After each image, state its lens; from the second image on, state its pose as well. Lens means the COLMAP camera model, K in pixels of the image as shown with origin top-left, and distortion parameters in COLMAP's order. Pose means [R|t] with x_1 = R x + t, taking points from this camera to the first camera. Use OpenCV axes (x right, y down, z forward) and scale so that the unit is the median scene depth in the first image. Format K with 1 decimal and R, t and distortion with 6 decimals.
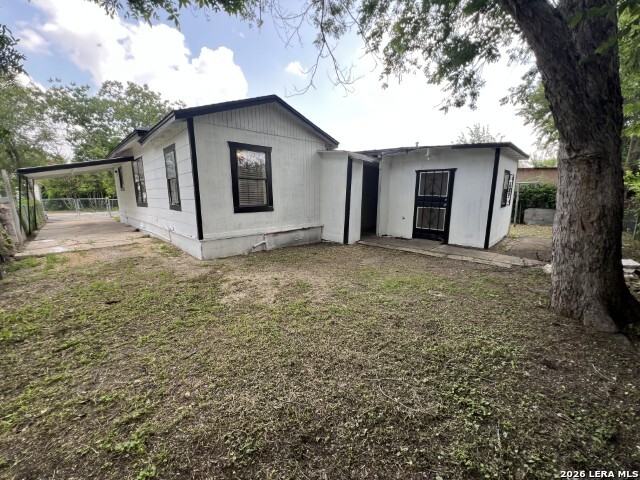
lens RADIAL K [[263.2, 0, 321.4], [0, 263.2, 240.8], [0, 0, 1]] dist [-0.001367, -0.000438]
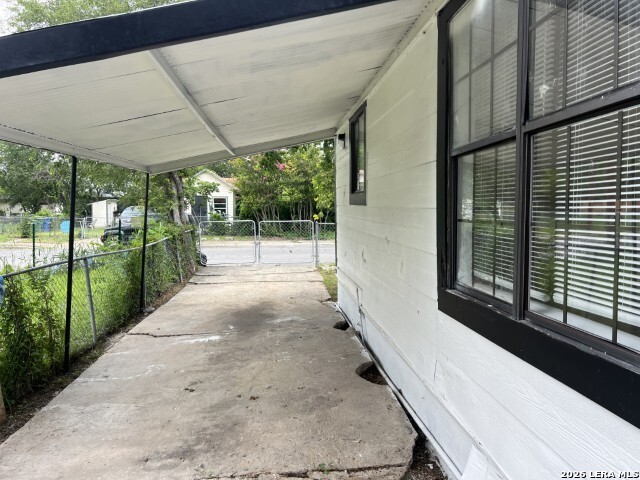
lens RADIAL K [[485.5, 0, 320.3], [0, 485.5, 239.2], [0, 0, 1]] dist [-0.000200, -0.000004]
pose [[0.777285, 0.035768, -0.628131, -0.261926], [-0.097767, 0.993122, -0.064430, -0.064830], [0.621506, 0.111491, 0.775436, 0.331529]]
